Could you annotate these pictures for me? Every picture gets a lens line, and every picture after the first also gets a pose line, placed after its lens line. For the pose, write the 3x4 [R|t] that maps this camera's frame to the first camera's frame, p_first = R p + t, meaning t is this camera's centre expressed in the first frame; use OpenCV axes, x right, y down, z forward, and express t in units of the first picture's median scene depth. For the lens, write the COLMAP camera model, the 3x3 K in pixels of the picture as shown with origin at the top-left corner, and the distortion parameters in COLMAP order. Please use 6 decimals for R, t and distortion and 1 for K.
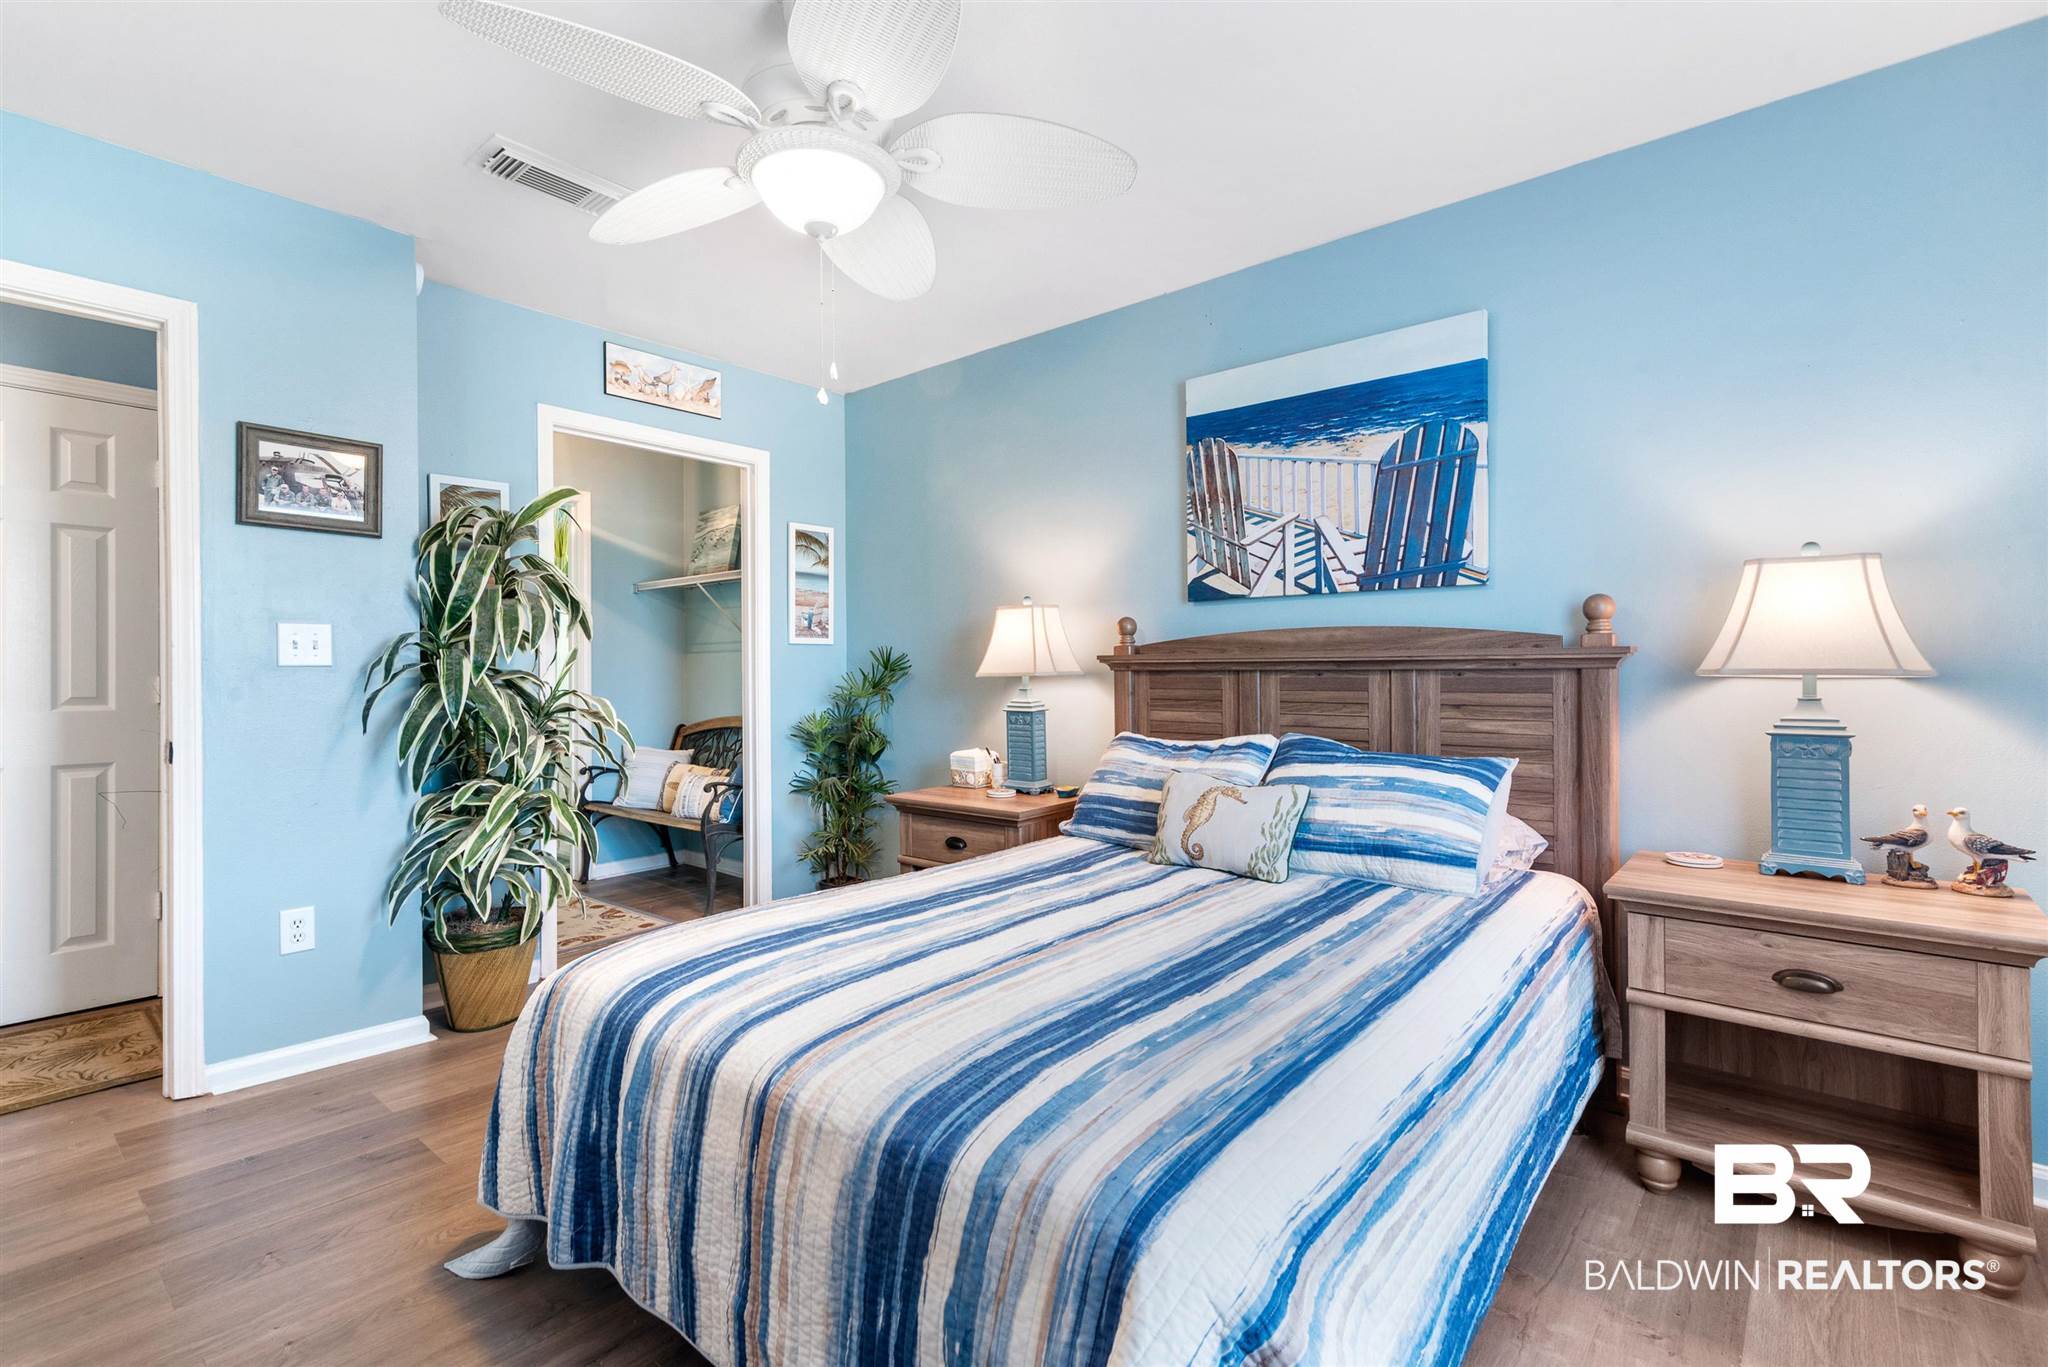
lens RADIAL K [[944.9, 0, 1026.9], [0, 944.9, 670.6], [0, 0, 1]] dist [0.014238, -0.000097]
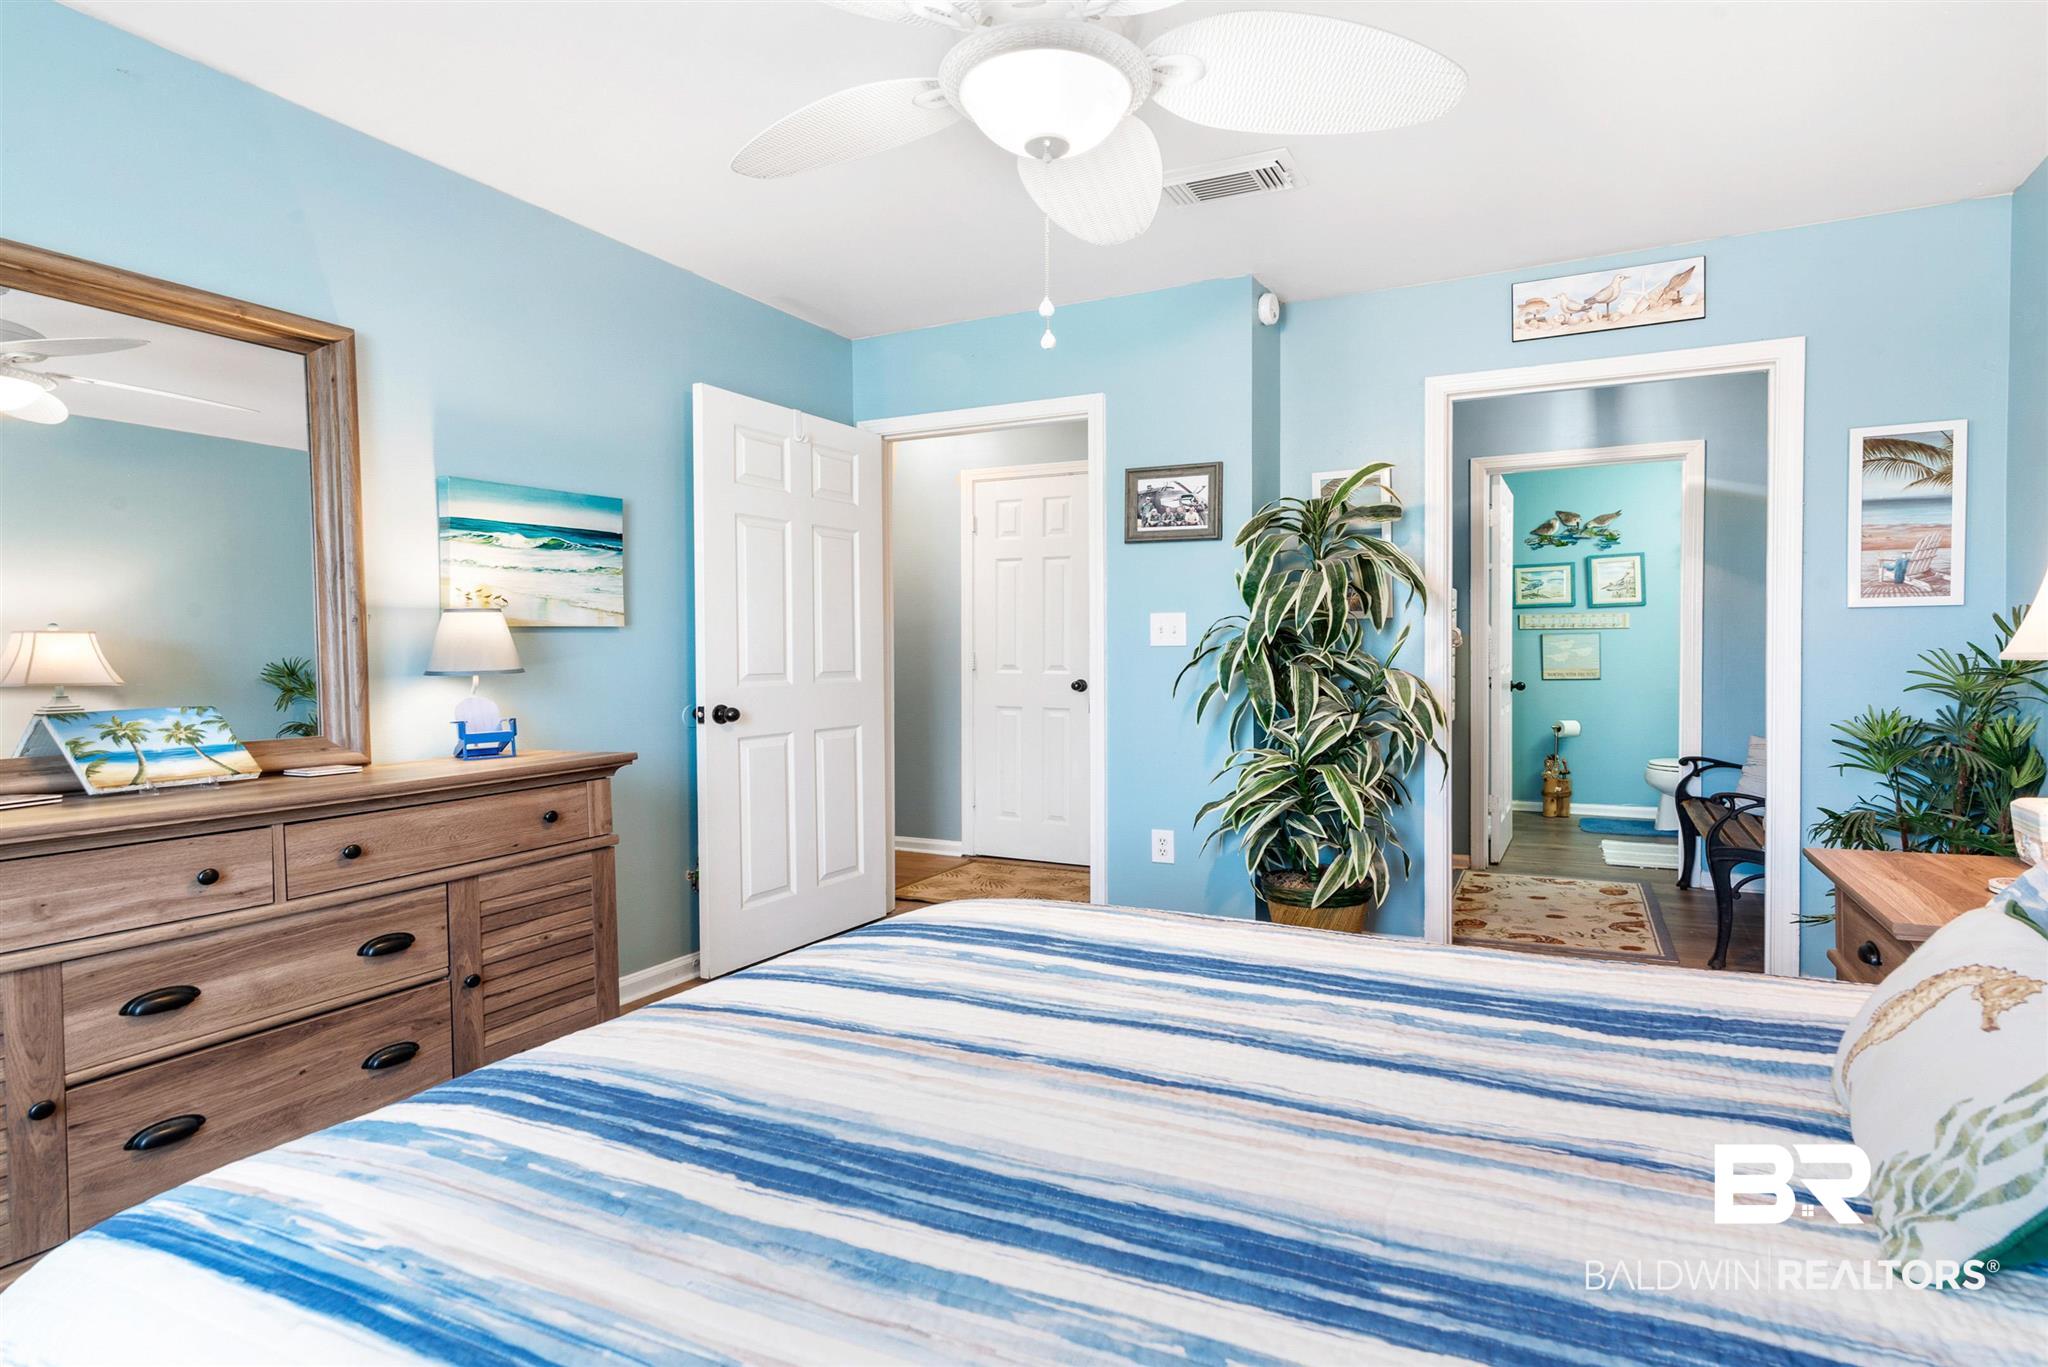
lens RADIAL K [[945.6, 0, 1171.7], [0, 945.6, 669.6], [0, 0, 1]] dist [0.001159, 0.000285]
pose [[0.307631, 0.020659, -0.951281, 0.535589], [0.004301, 0.999724, 0.023102, -0.003082], [0.951496, -0.011199, 0.307457, 0.685824]]
